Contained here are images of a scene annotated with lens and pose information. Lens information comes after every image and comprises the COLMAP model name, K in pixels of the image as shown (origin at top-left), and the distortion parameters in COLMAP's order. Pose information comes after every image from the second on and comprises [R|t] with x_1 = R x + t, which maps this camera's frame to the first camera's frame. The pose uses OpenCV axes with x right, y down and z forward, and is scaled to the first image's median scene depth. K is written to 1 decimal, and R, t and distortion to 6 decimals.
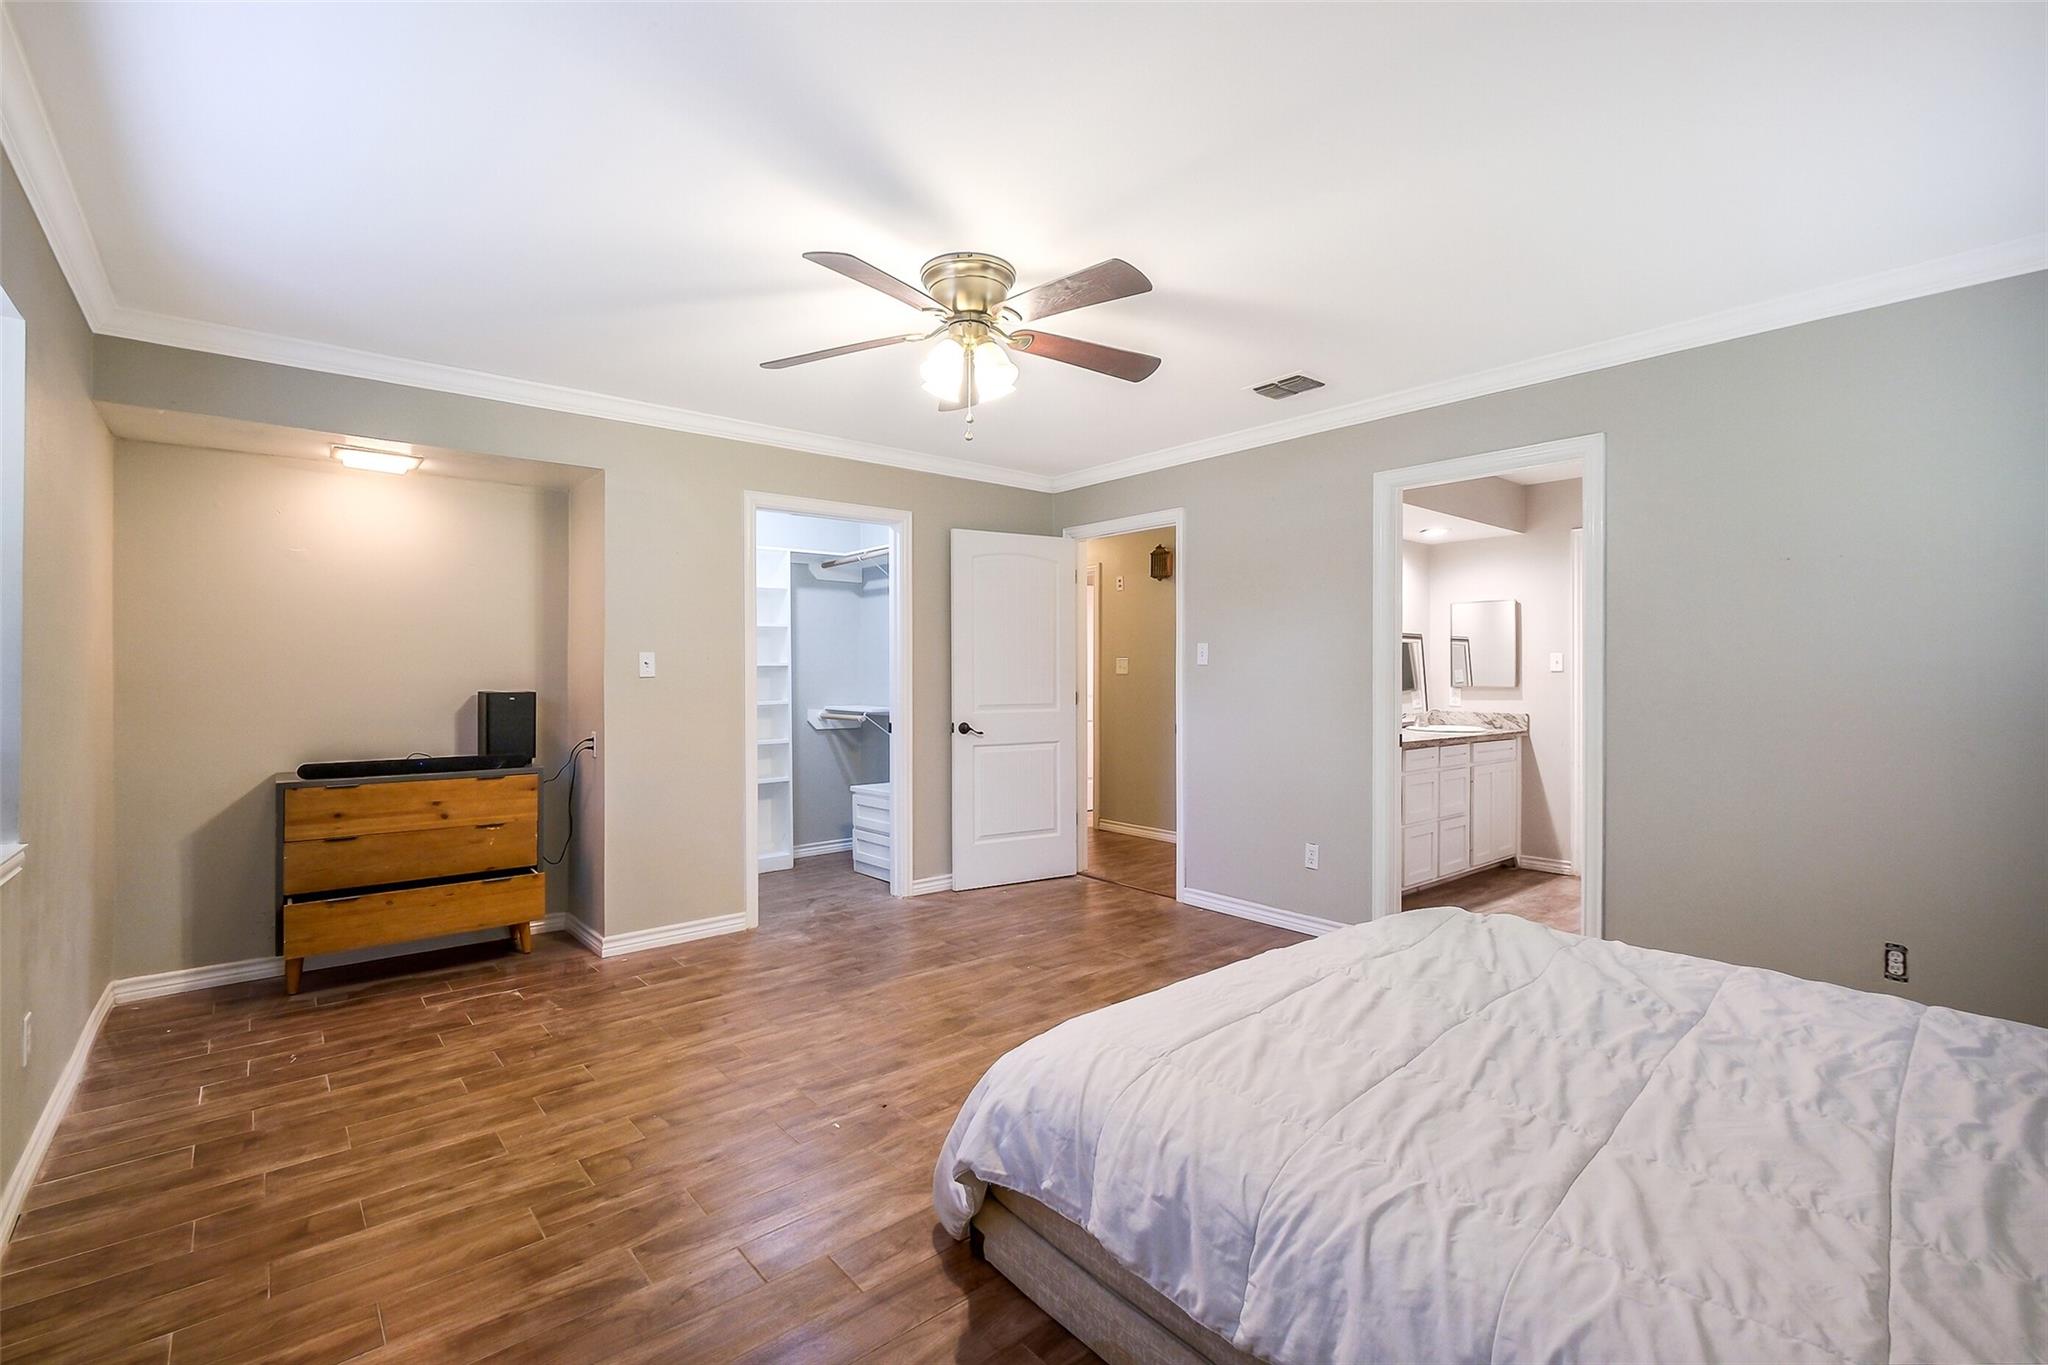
lens RADIAL K [[916.6, 0, 1025.0], [0, 916.6, 678.5], [0, 0, 1]] dist [-0.000955, 0.000299]
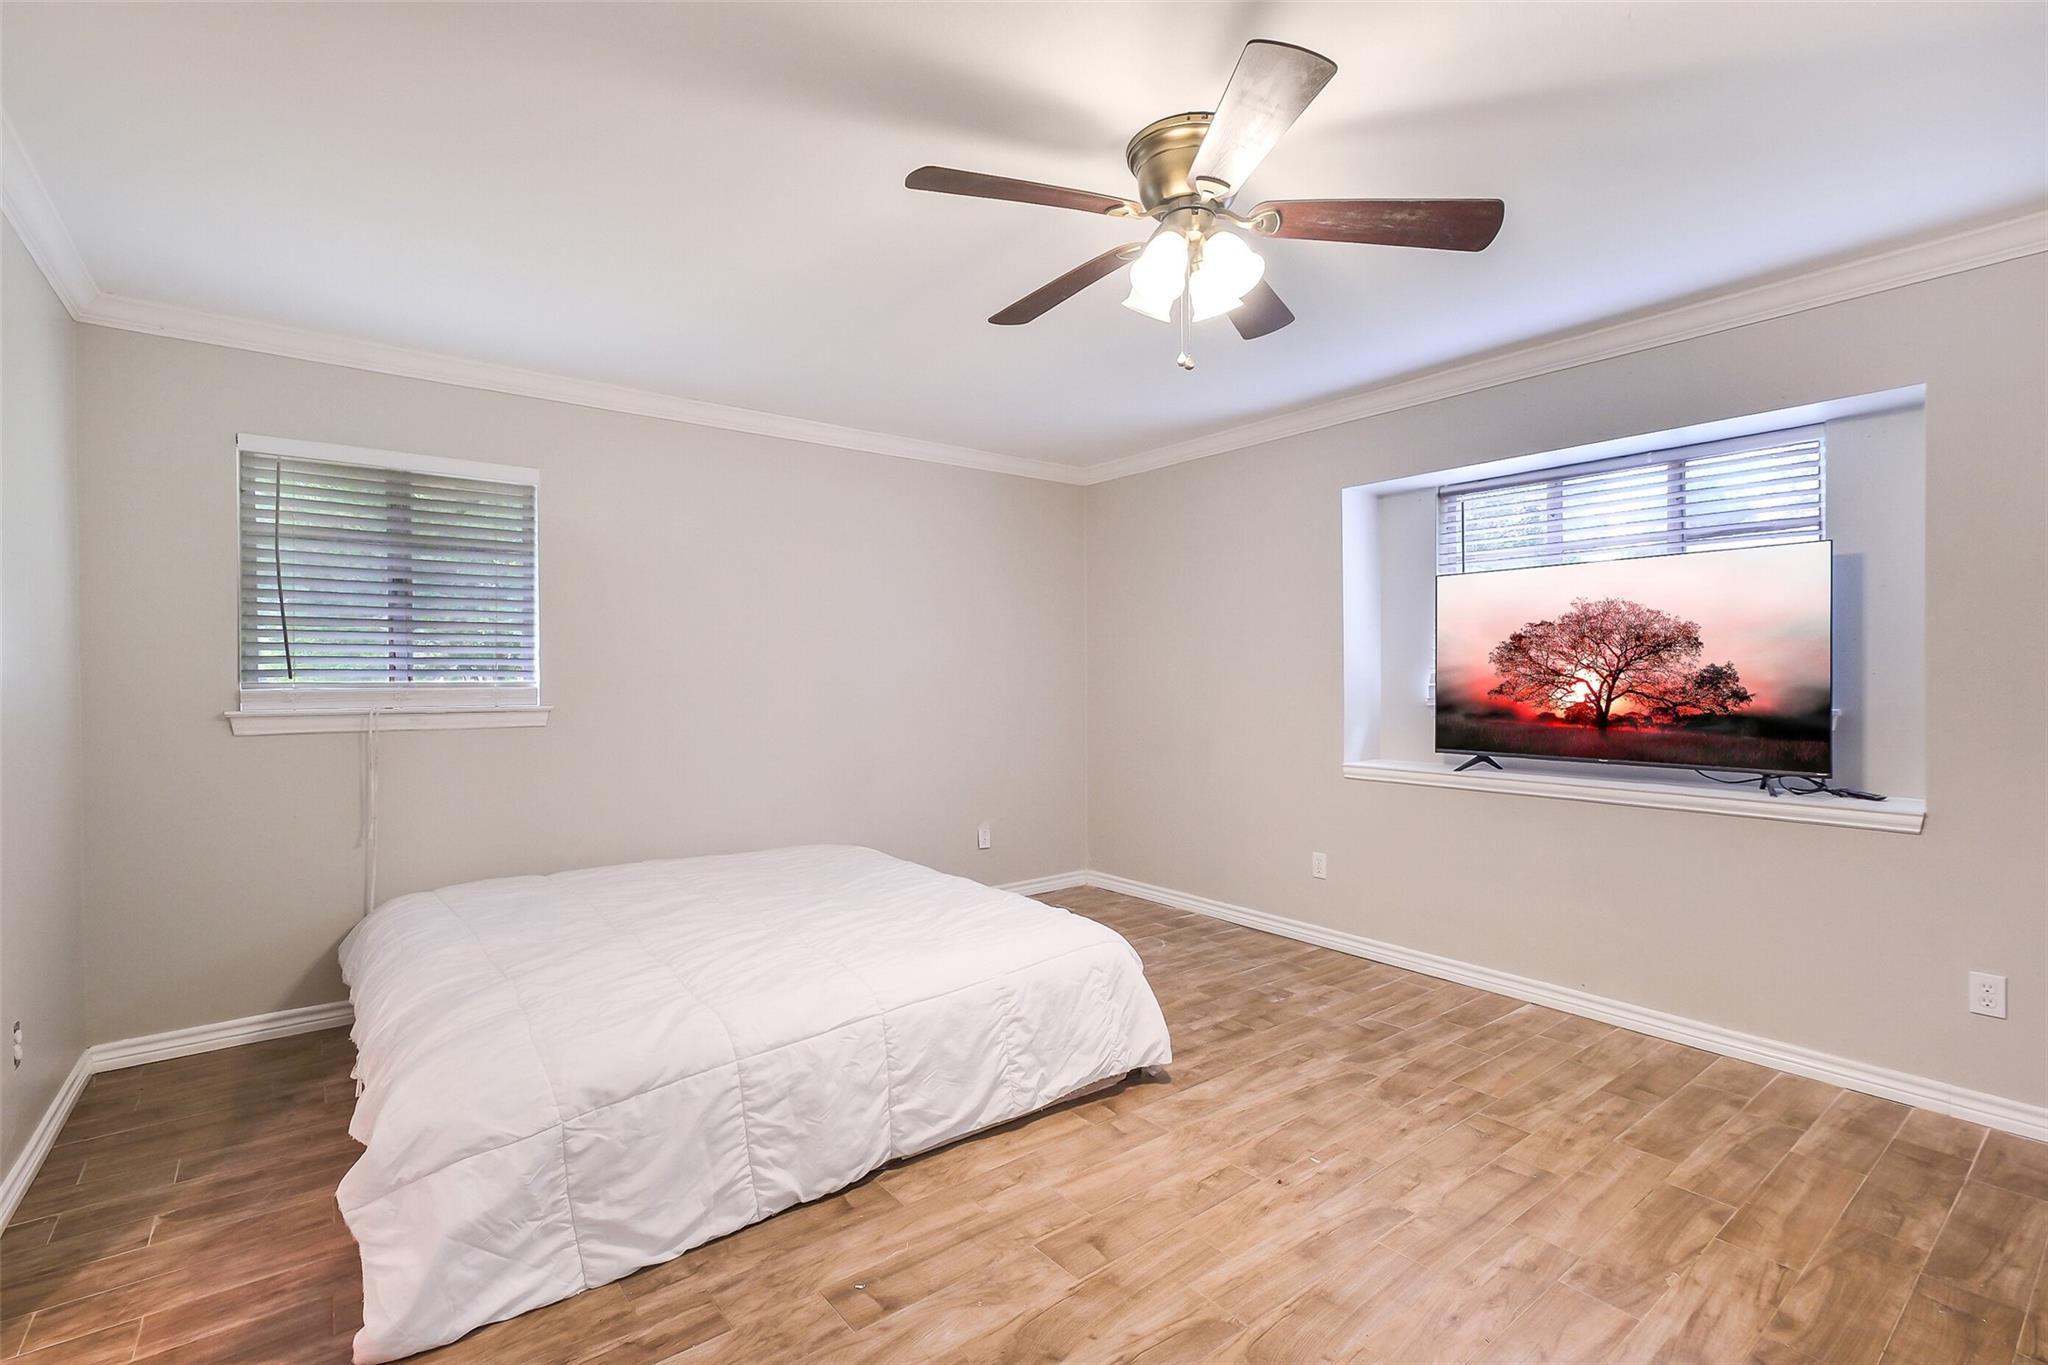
lens RADIAL K [[916.6, 0, 1022.8], [0, 916.6, 679.2], [0, 0, 1]] dist [-0.000955, 0.000299]
pose [[-0.998952, 0.008111, 0.045052, 0.047702], [0.008448, 0.999938, 0.007281, -0.014126], [-0.044990, 0.007654, -0.998958, 1.994576]]
